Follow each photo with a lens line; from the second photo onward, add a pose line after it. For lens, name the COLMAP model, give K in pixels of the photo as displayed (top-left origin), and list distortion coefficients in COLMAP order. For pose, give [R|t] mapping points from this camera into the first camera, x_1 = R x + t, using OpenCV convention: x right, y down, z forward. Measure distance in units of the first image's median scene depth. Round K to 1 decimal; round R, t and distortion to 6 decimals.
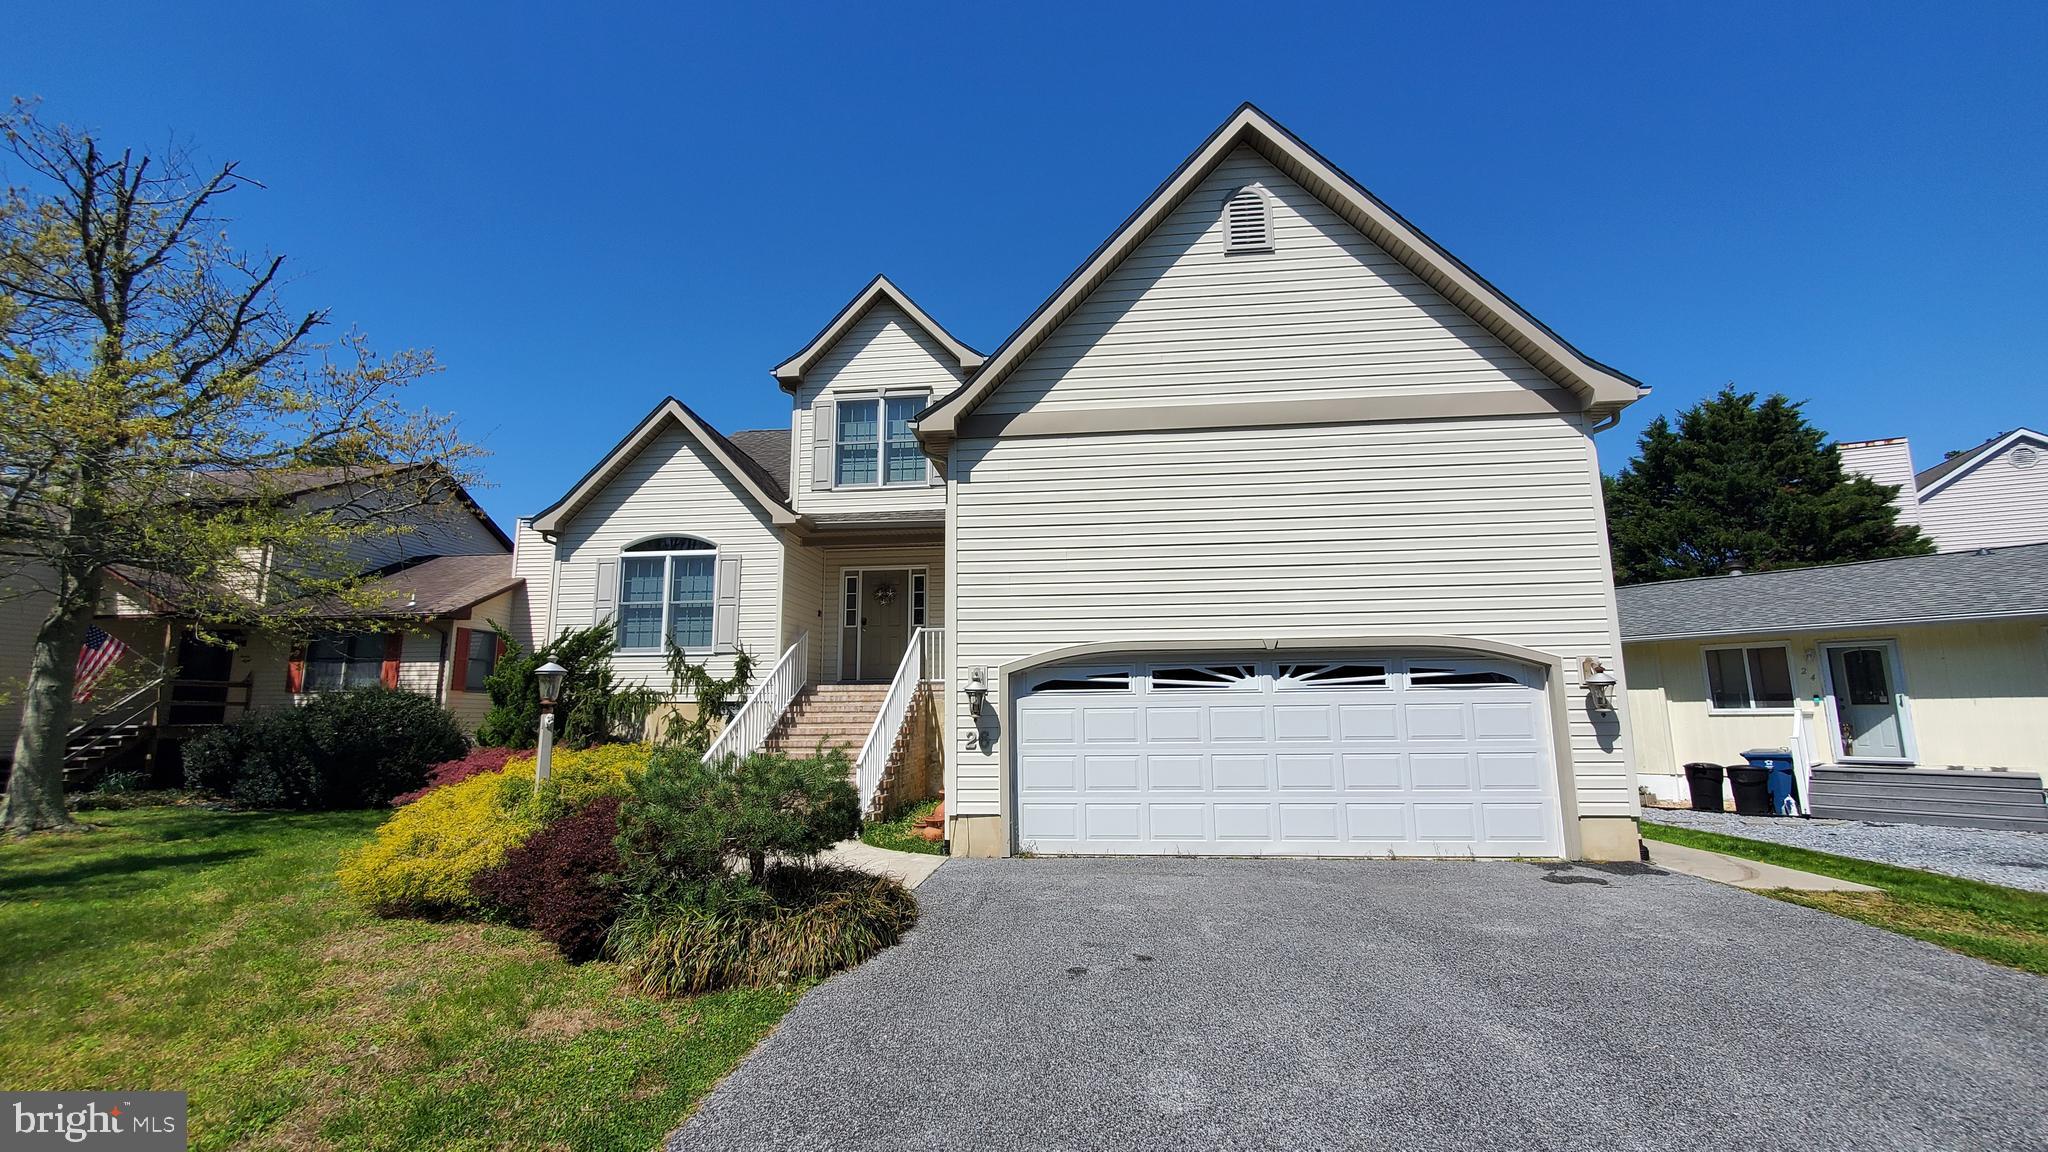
lens RADIAL K [[814.0, 0, 1016.7], [0, 814.0, 579.9], [0, 0, 1]] dist [0.002011, -0.000350]
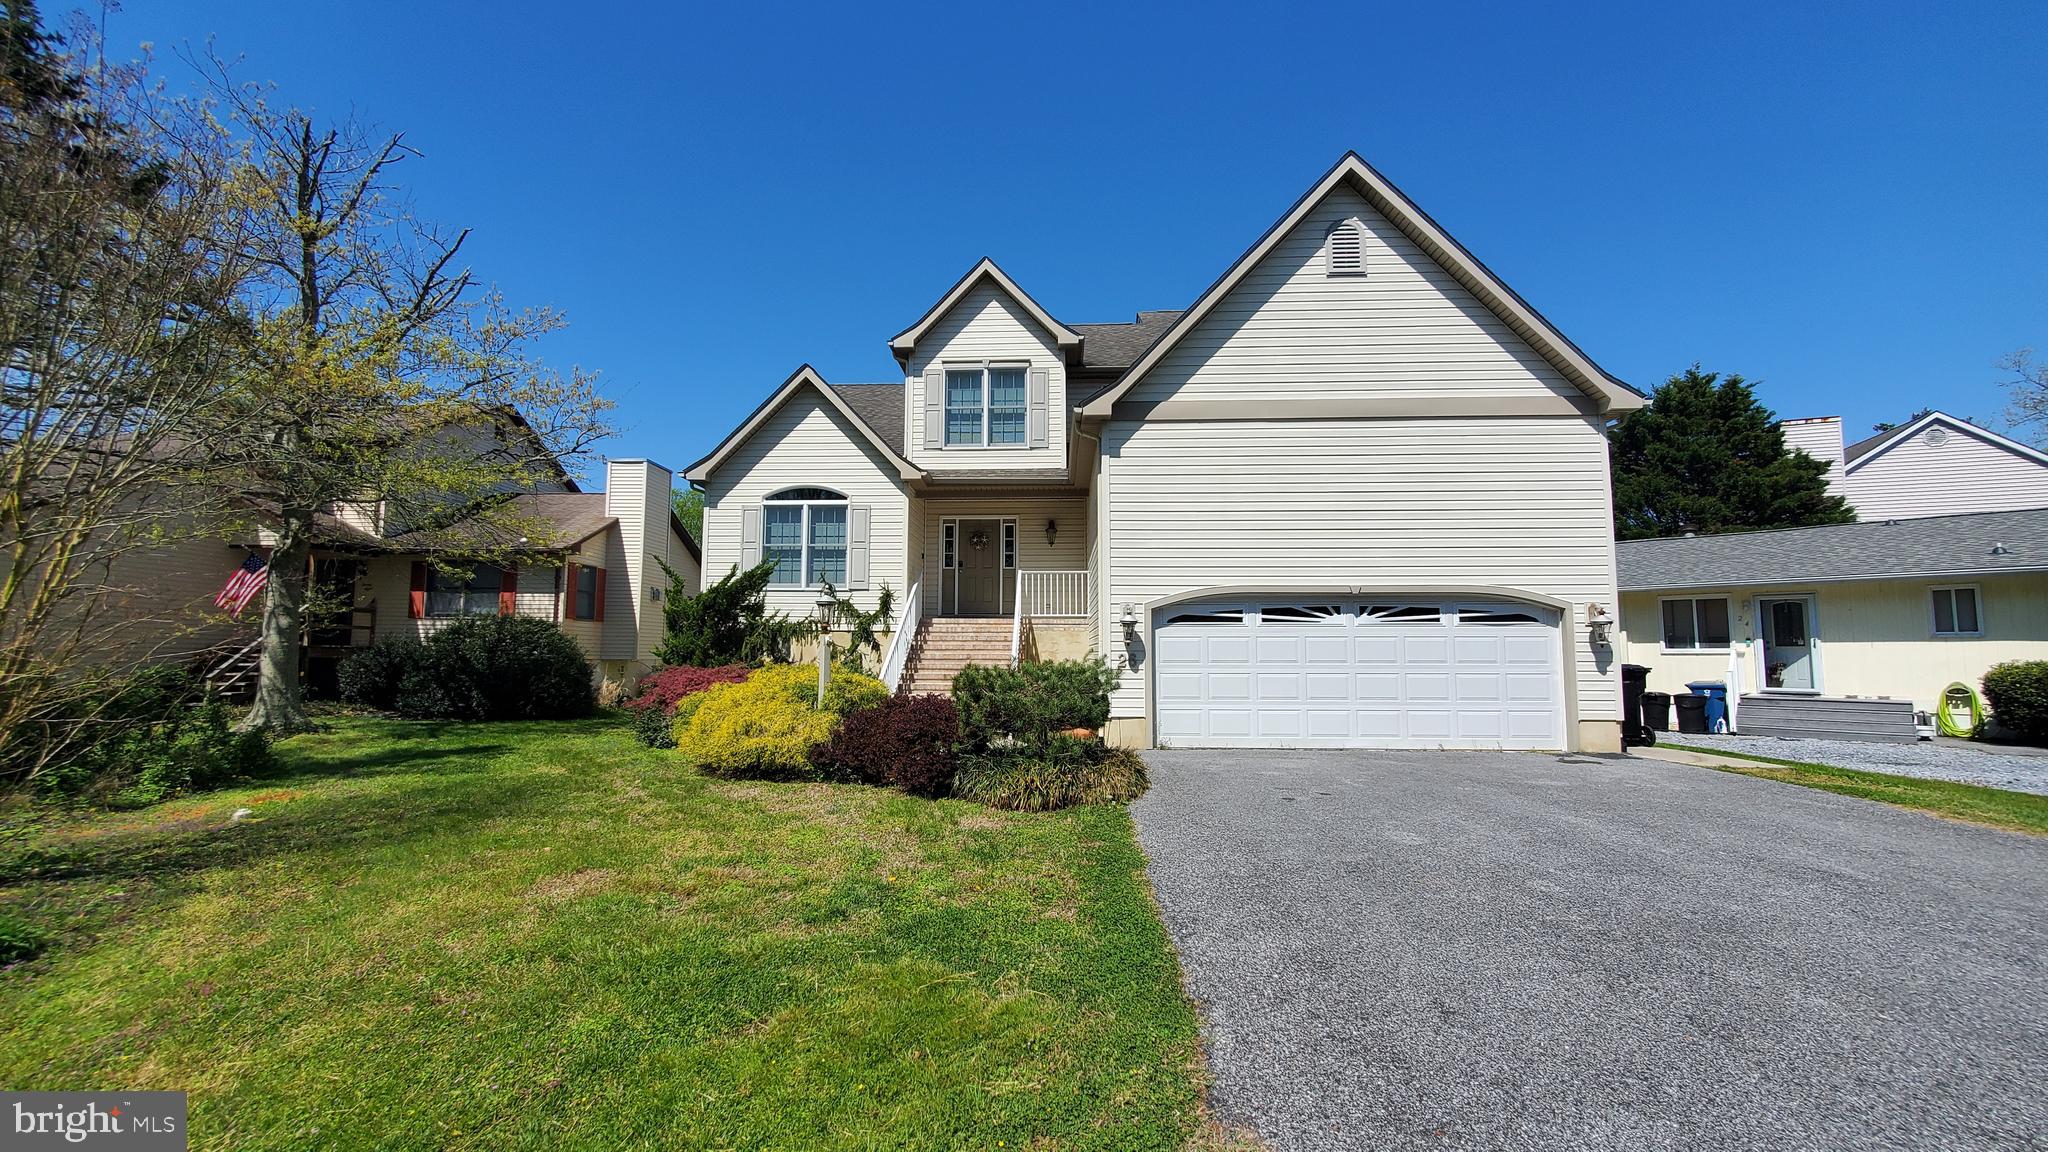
lens RADIAL K [[814.0, 0, 1016.7], [0, 814.0, 579.9], [0, 0, 1]] dist [0.002011, -0.000350]
pose [[0.998838, 0.016555, 0.045259, -0.180201], [-0.019835, 0.997133, 0.073020, -0.013214], [-0.043921, -0.073833, 0.996303, -0.169816]]
